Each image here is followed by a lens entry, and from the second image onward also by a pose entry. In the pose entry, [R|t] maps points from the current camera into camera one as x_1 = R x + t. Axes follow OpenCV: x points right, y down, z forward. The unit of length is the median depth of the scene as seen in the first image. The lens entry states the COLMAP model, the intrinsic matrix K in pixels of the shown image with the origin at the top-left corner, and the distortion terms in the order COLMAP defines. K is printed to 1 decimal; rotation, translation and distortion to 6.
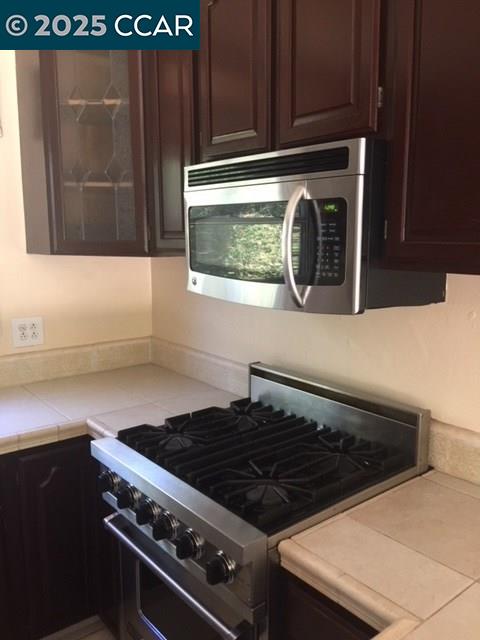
lens RADIAL K [[549.3, 0, 240.0], [0, 549.3, 320.0], [0, 0, 1]] dist [0.072801, -0.133366]
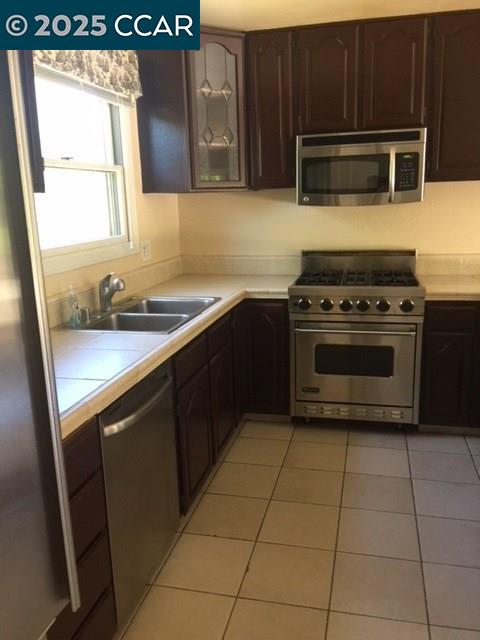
lens RADIAL K [[549.3, 0, 240.0], [0, 549.3, 320.0], [0, 0, 1]] dist [0.072801, -0.133366]
pose [[0.800029, -0.154385, 0.579757, -1.857798], [0.124529, 0.988010, 0.091258, 0.177787], [-0.586895, -0.000812, 0.809663, -0.486510]]
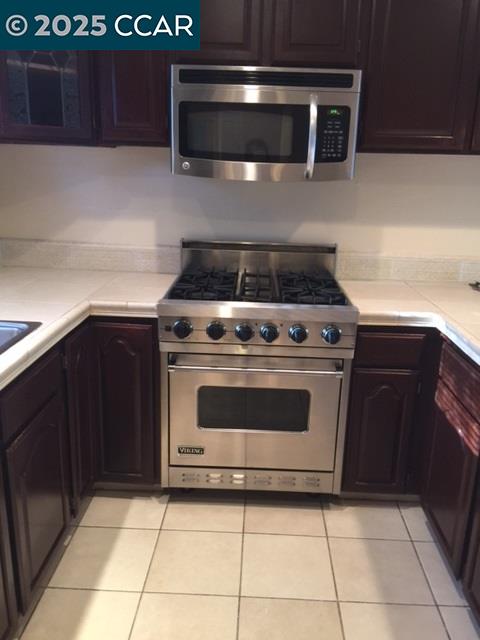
lens RADIAL K [[547.5, 0, 250.8], [0, 547.5, 320.3], [0, 0, 1]] dist [0.064694, -0.121010]
pose [[0.656278, -0.188236, 0.730662, -1.263696], [0.088981, 0.980931, 0.172789, 0.091535], [-0.749254, -0.048383, 0.660513, 0.090786]]
